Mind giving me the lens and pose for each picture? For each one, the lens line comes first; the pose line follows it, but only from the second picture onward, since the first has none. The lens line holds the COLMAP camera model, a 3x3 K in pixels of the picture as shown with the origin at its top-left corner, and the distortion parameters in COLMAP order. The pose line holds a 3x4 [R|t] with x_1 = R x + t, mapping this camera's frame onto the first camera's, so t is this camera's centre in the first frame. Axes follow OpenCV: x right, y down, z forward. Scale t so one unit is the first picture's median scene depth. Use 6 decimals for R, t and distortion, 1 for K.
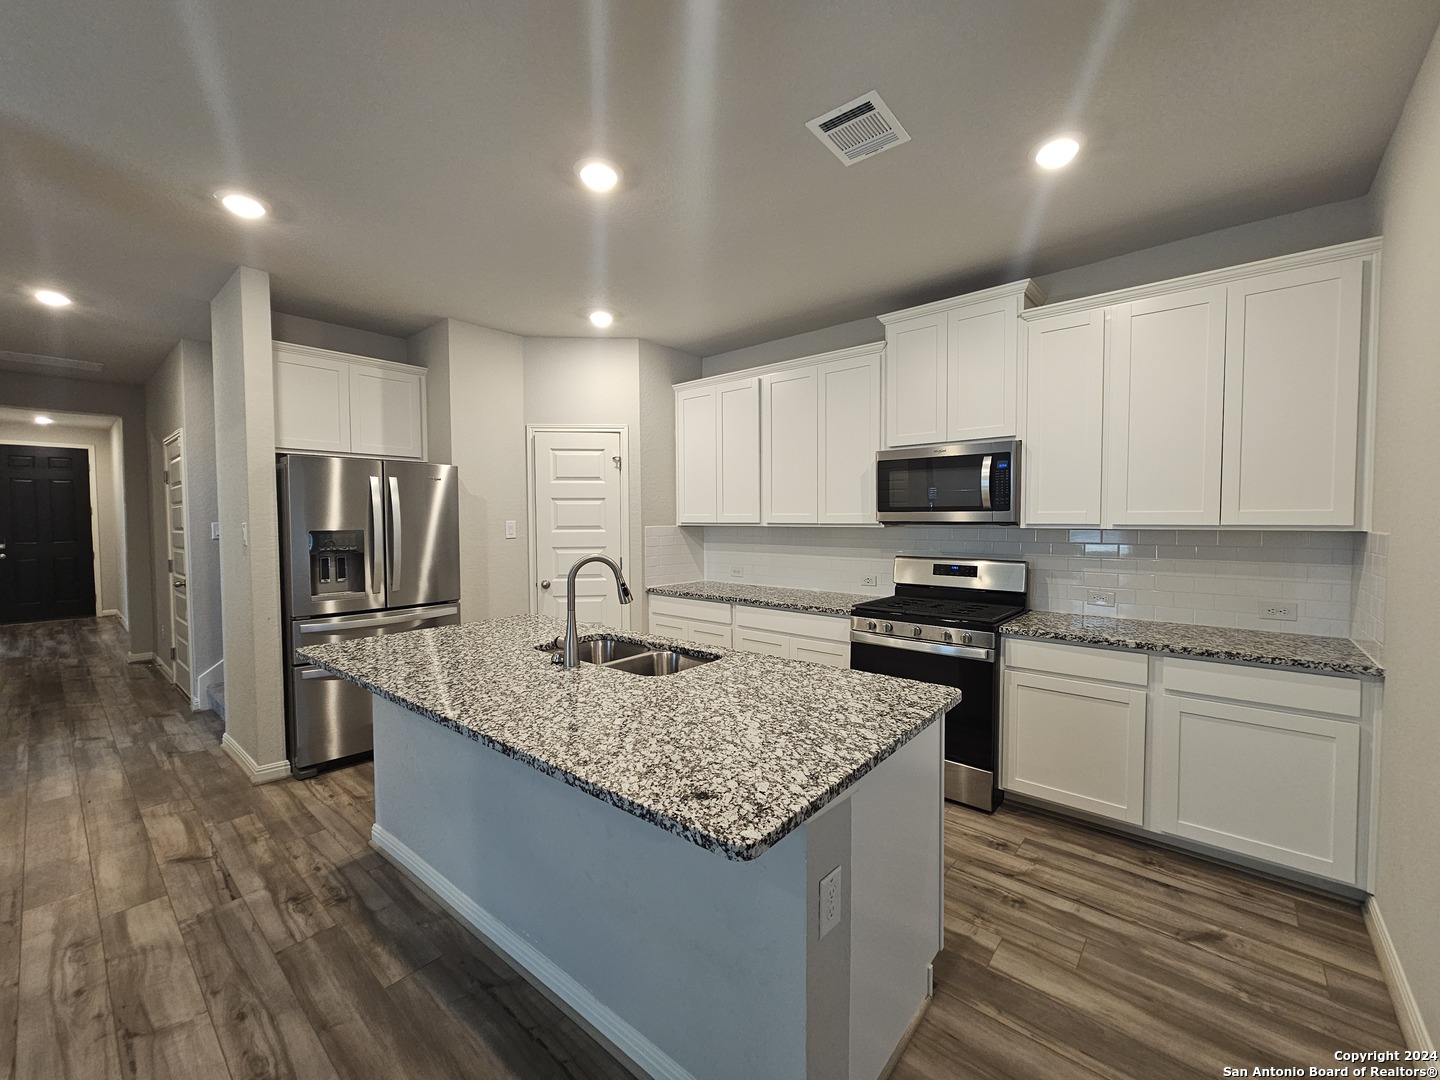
lens RADIAL K [[591.9, 0, 729.2], [0, 591.9, 530.4], [0, 0, 1]] dist [0.022428, -0.000012]
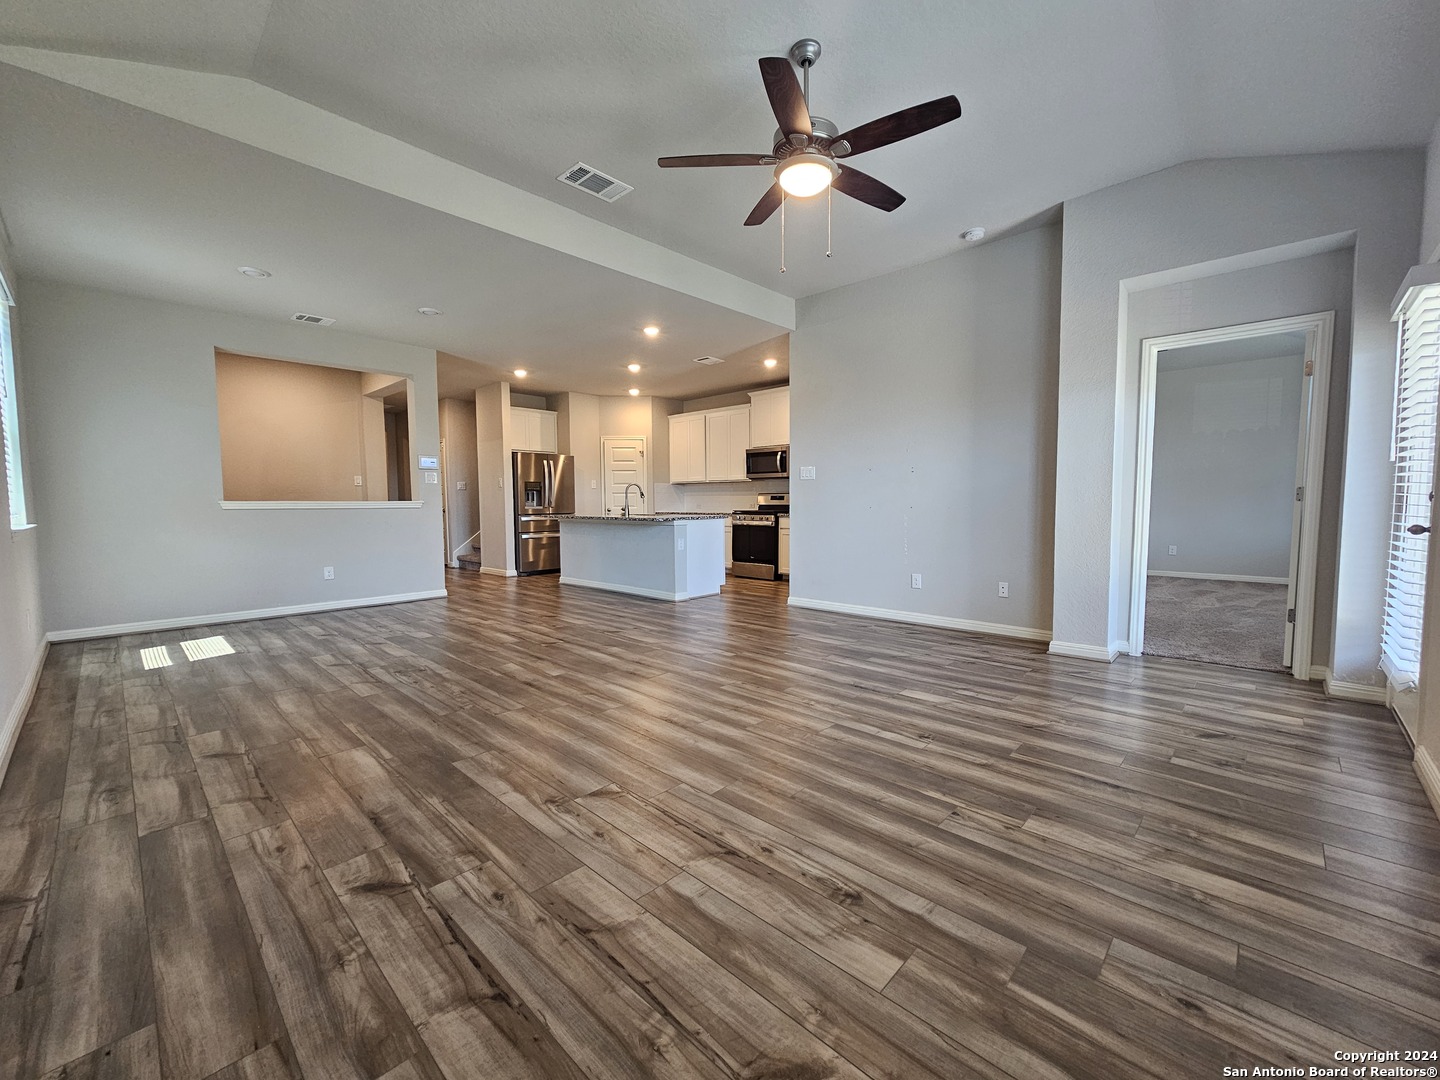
lens RADIAL K [[591.9, 0, 729.2], [0, 591.9, 530.4], [0, 0, 1]] dist [0.022428, -0.000012]
pose [[0.998700, 0.003737, -0.050828, 0.297702], [-0.002304, 0.999599, 0.028234, 0.129449], [0.050913, -0.028080, 0.998308, -1.422026]]
